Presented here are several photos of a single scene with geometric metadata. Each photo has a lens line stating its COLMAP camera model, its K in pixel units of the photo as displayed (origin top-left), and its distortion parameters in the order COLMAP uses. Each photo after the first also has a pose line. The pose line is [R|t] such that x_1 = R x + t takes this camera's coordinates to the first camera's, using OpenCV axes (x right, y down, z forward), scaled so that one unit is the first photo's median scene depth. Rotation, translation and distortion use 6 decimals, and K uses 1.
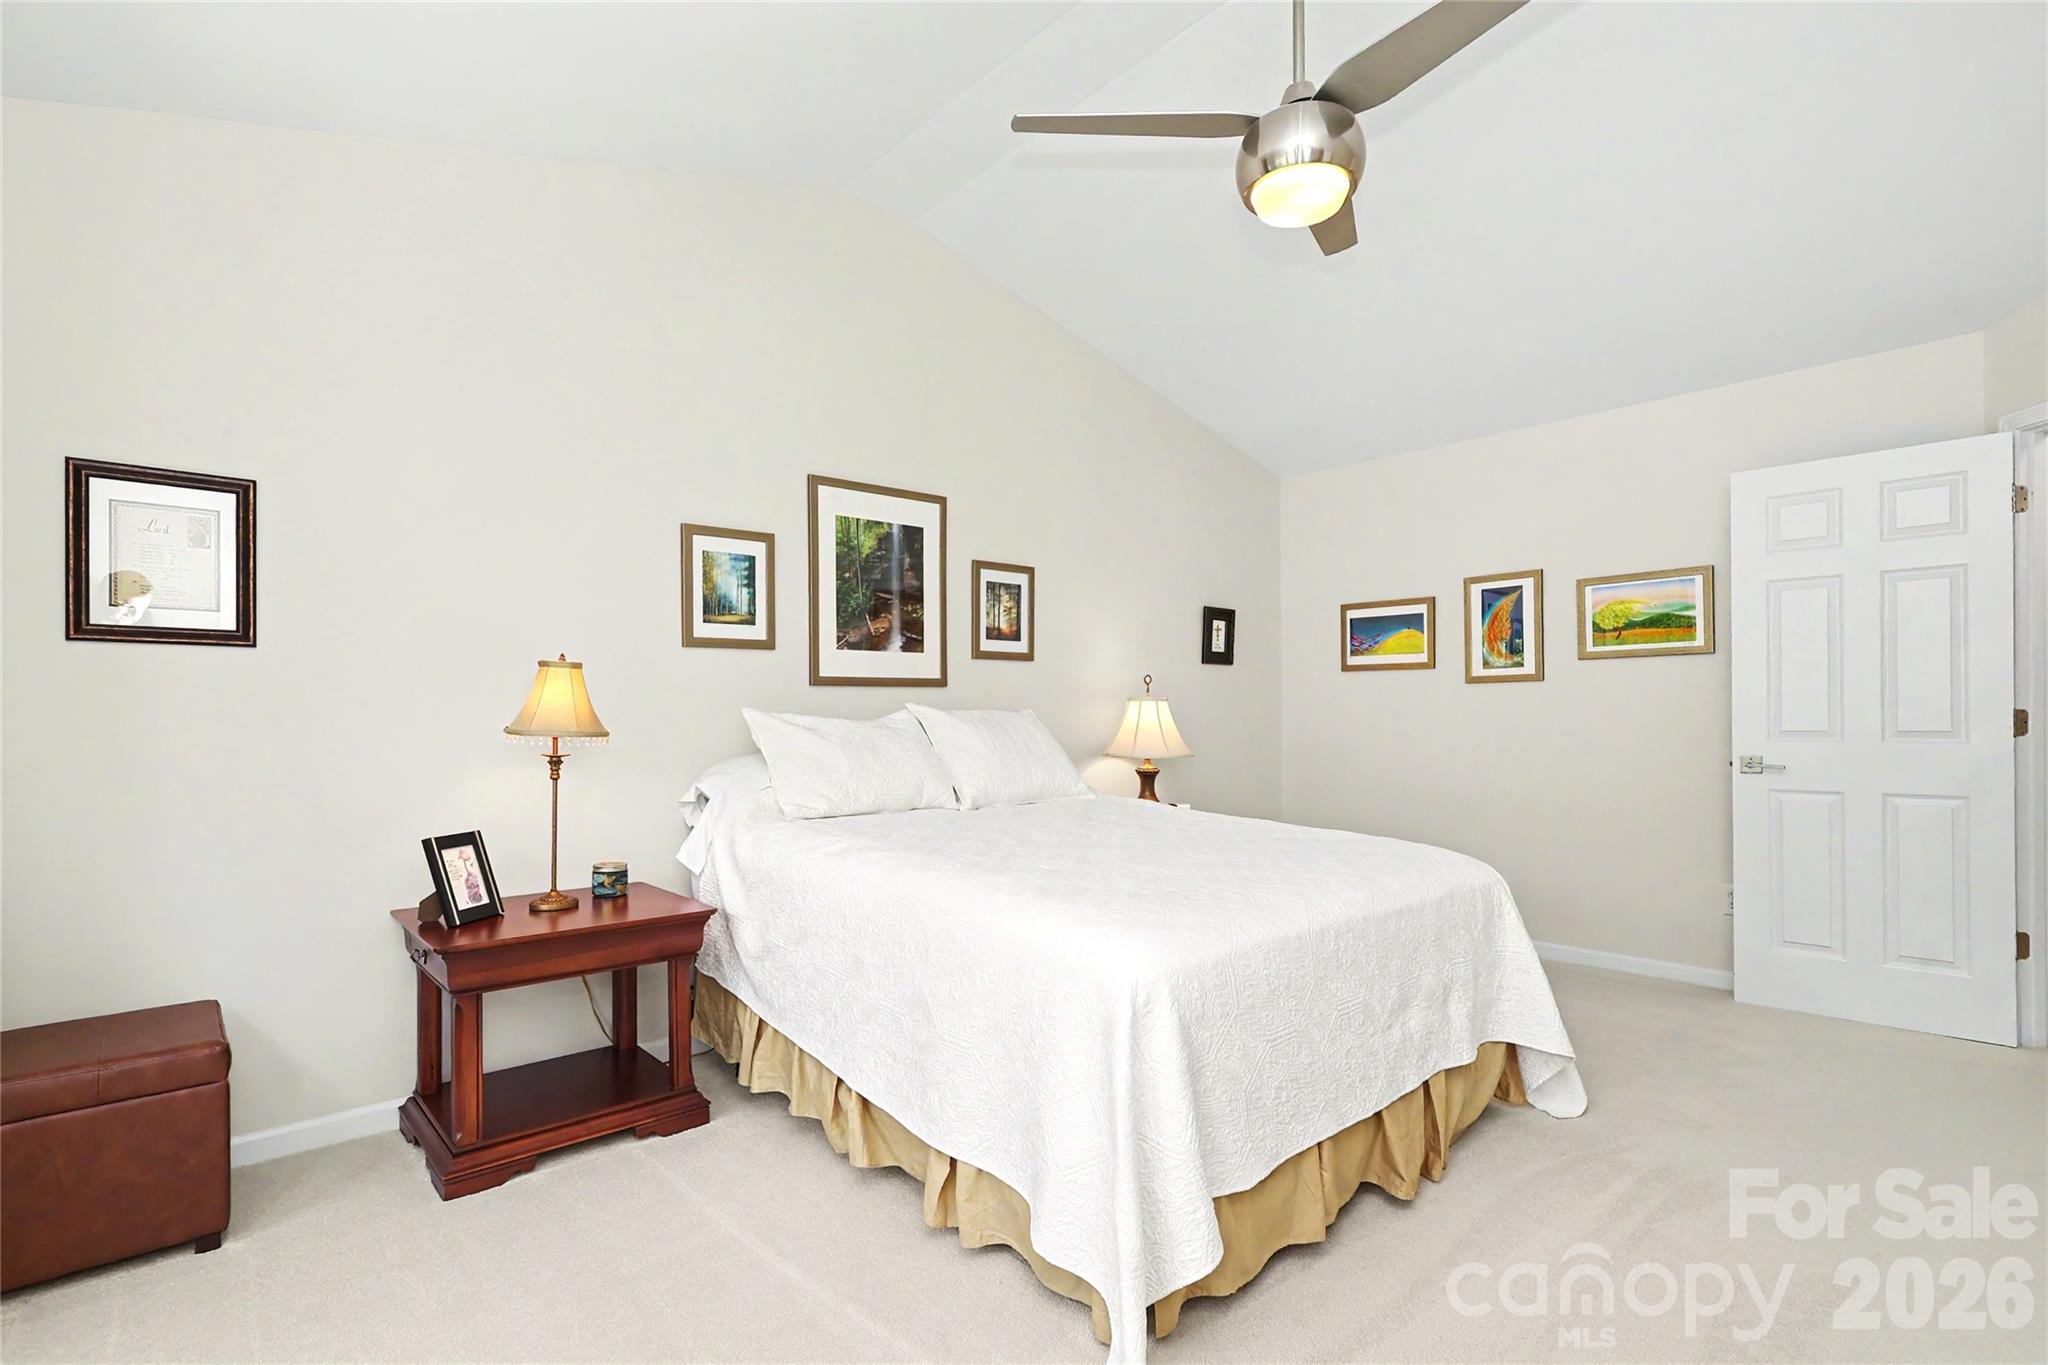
lens RADIAL K [[967.1, 0, 1001.4], [0, 967.1, 710.8], [0, 0, 1]] dist [-0.003599, 0.001663]
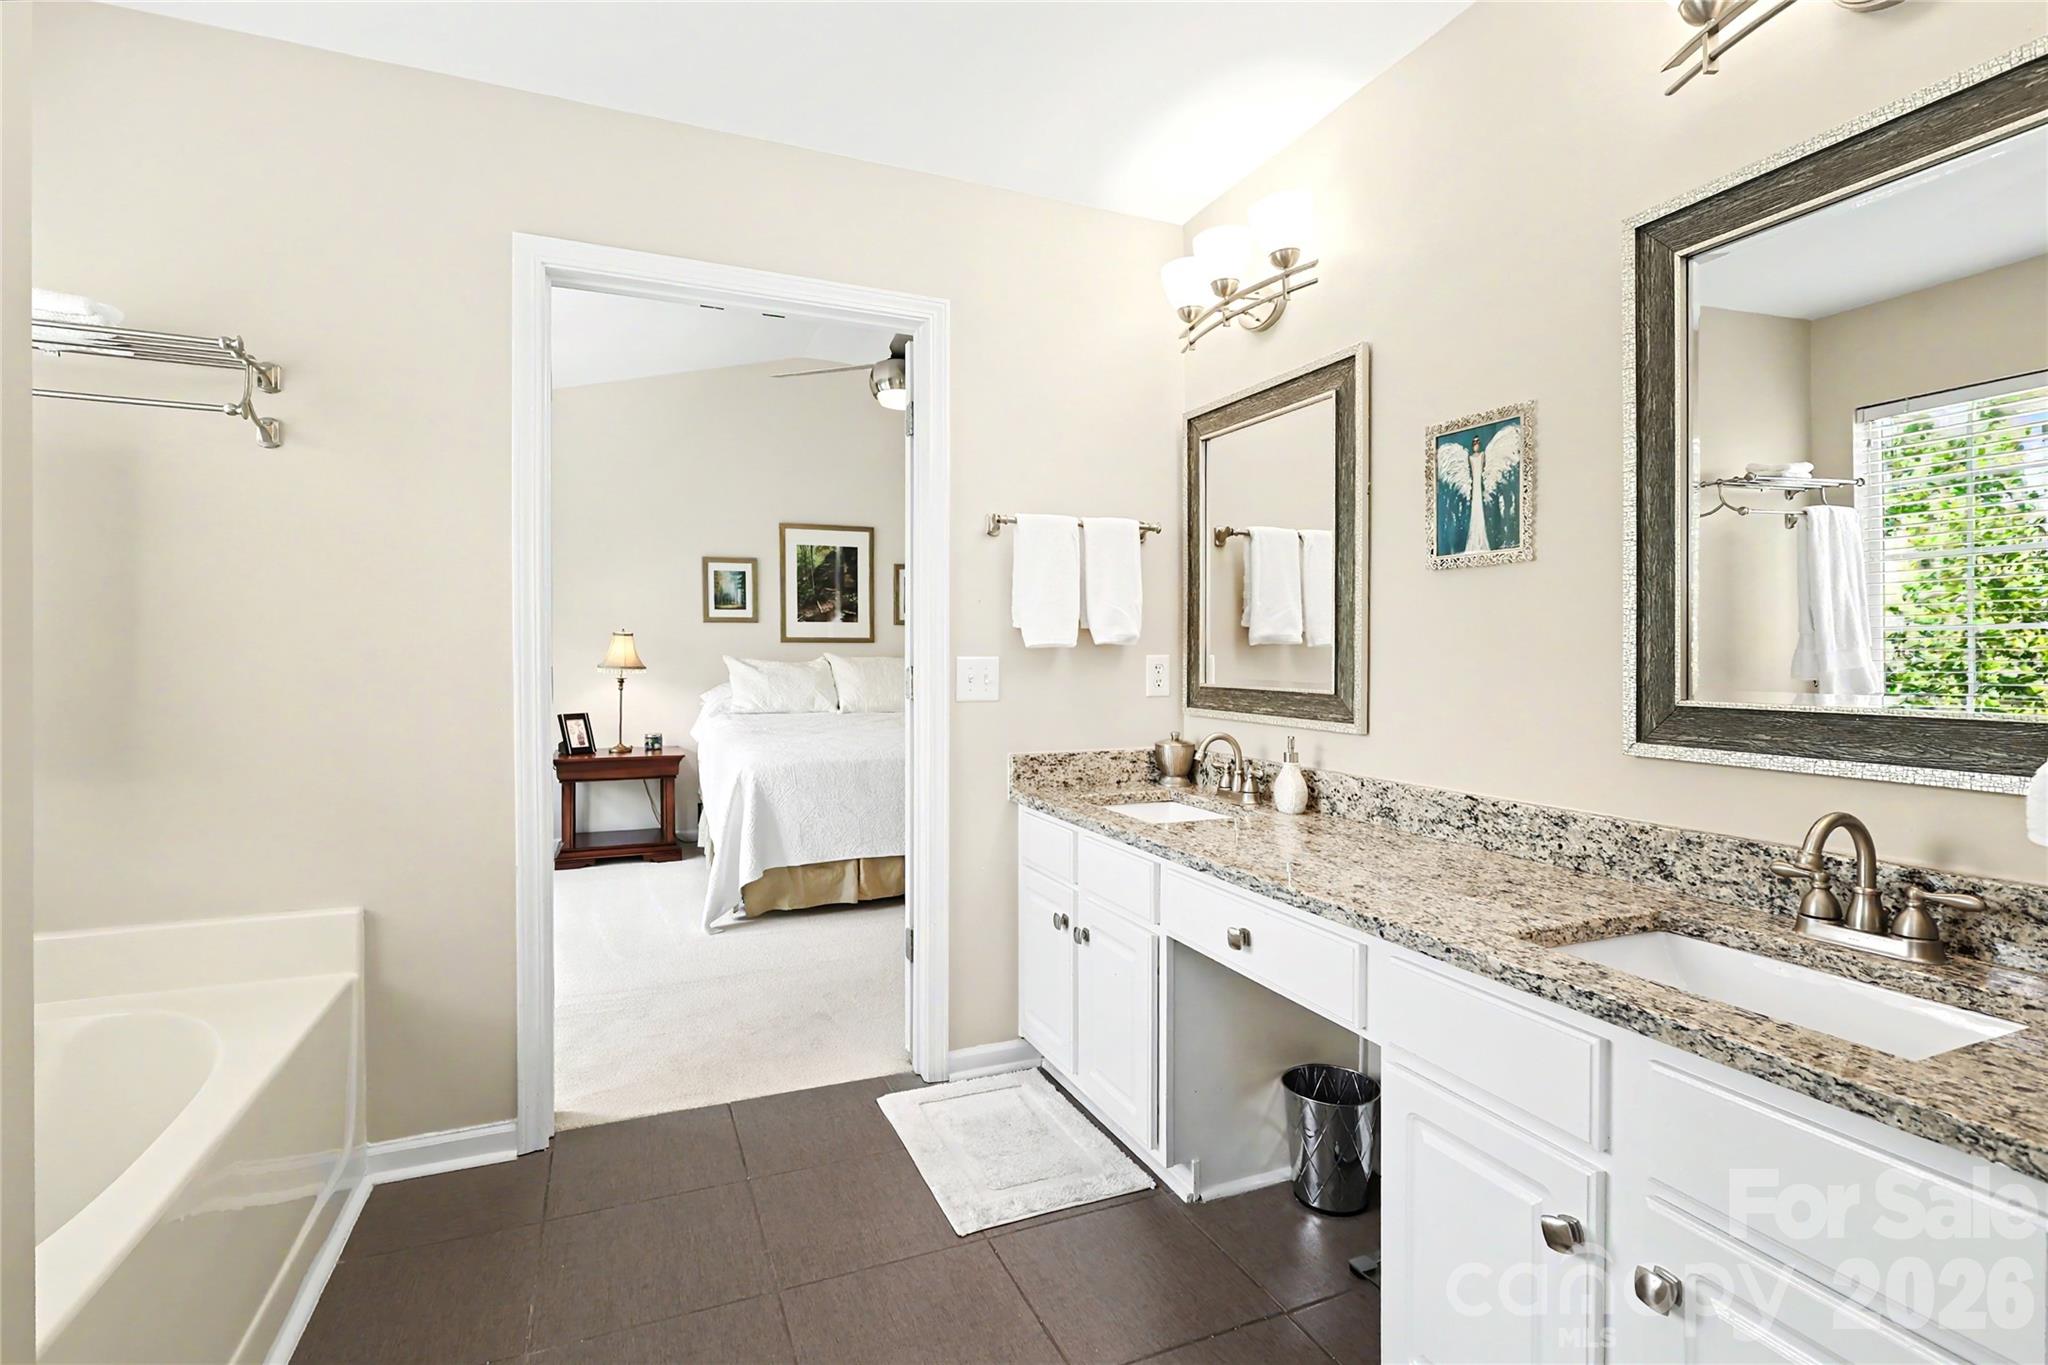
lens RADIAL K [[967.1, 0, 1025.5], [0, 967.1, 672.9], [0, 0, 1]] dist [-0.003599, 0.001663]
pose [[0.951197, 0.012969, -0.308311, 0.737561], [-0.006413, 0.999731, 0.022269, -0.012666], [0.308517, -0.019205, 0.951025, -0.516495]]
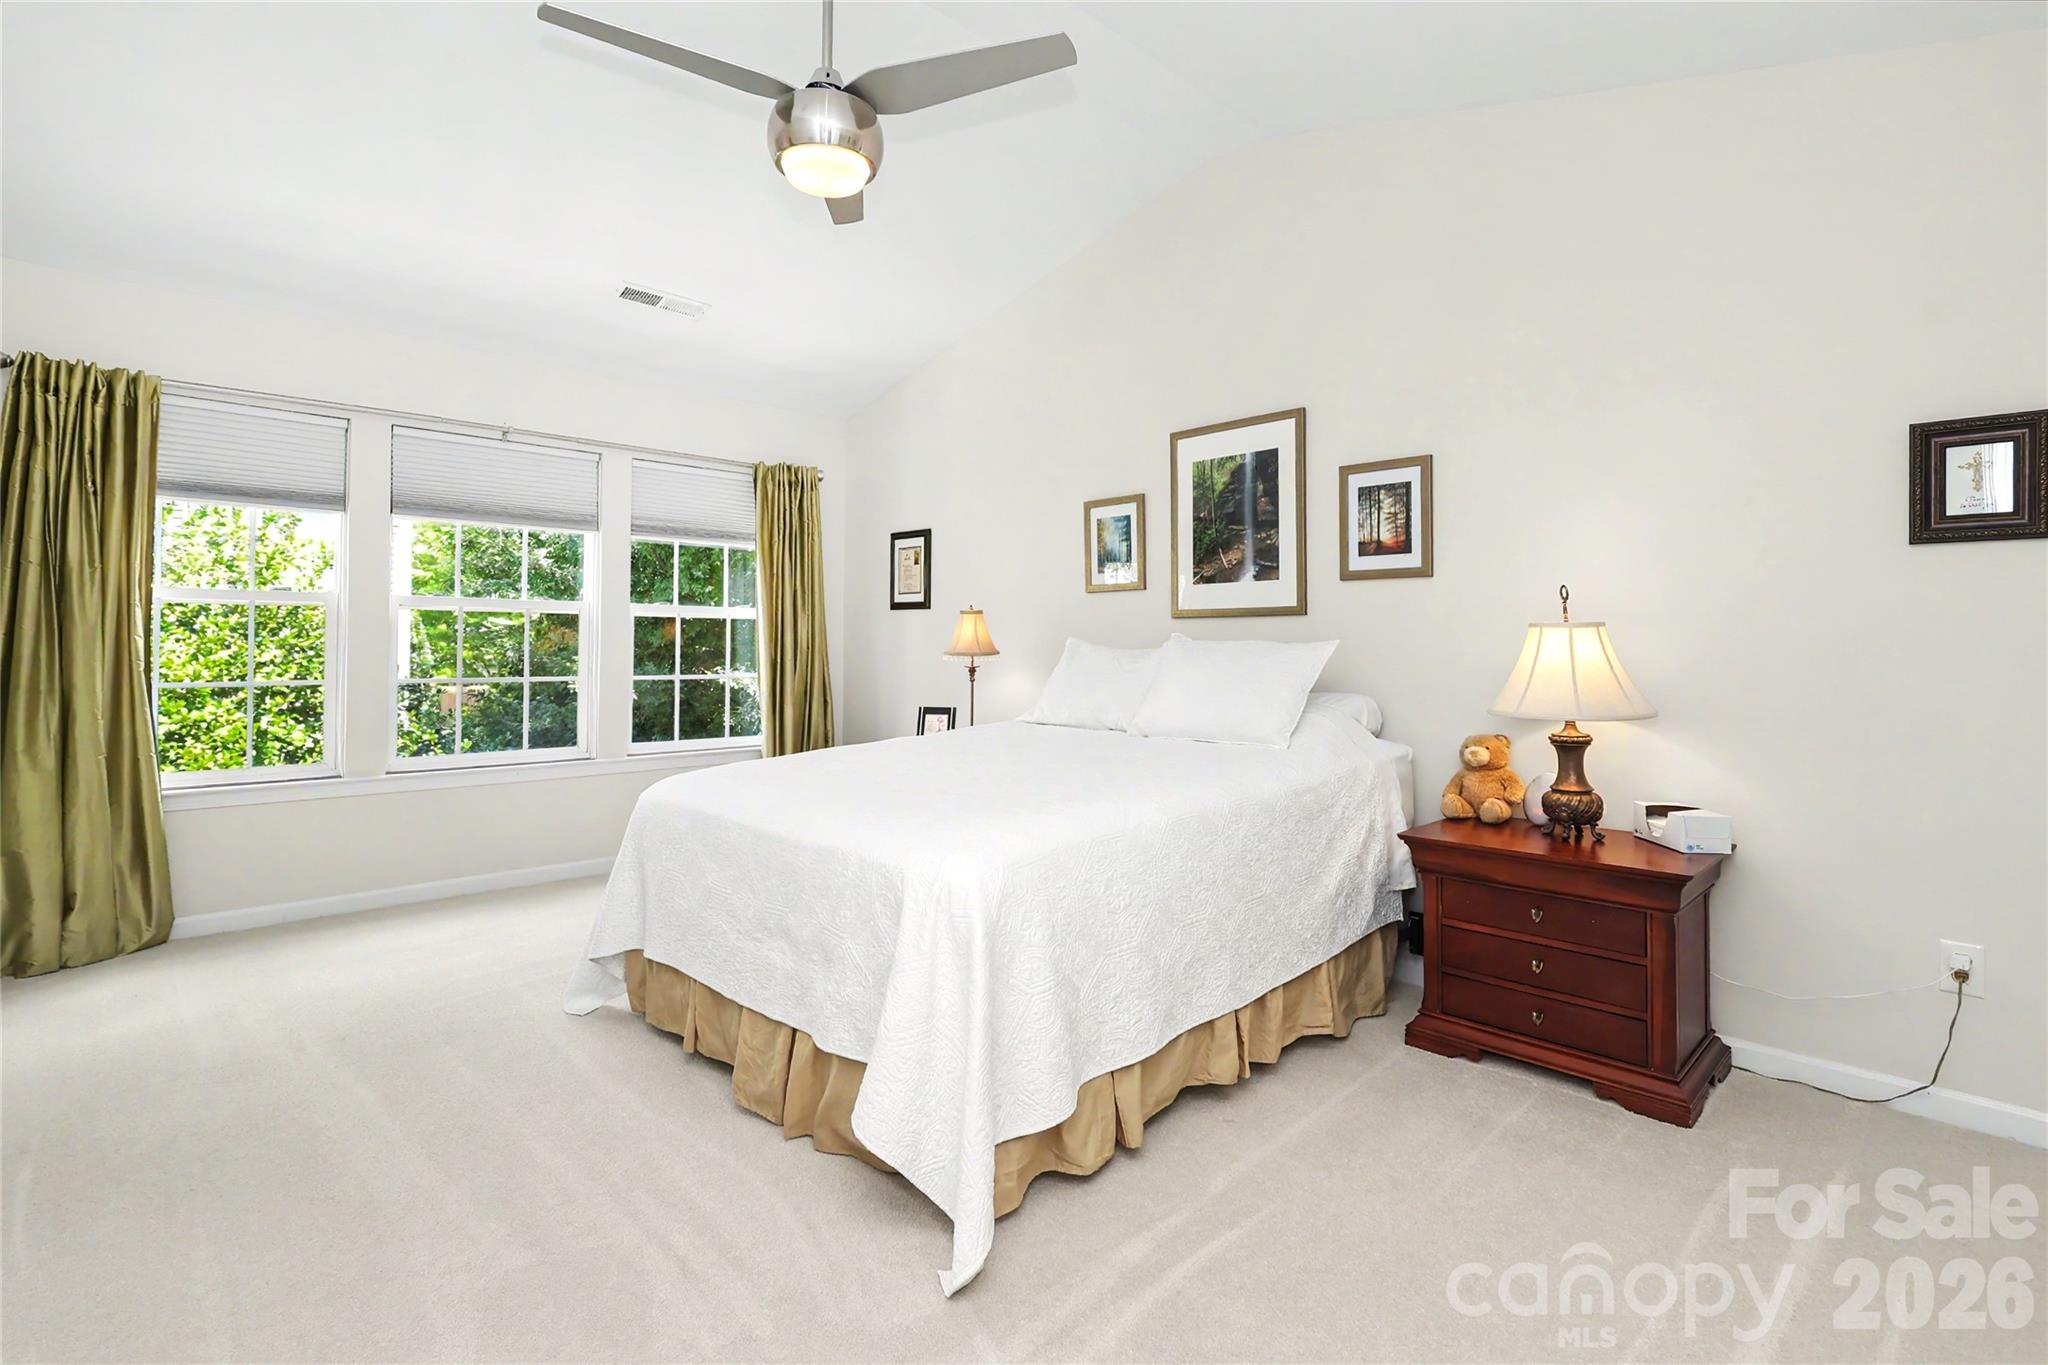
lens RADIAL K [[967.1, 0, 1000.7], [0, 967.1, 637.5], [0, 0, 1]] dist [-0.003599, 0.001663]
pose [[0.070040, -0.004066, -0.997536, 0.881187], [-0.003596, 0.999984, -0.004329, 0.001942], [0.997538, 0.003890, 0.070024, 0.687949]]
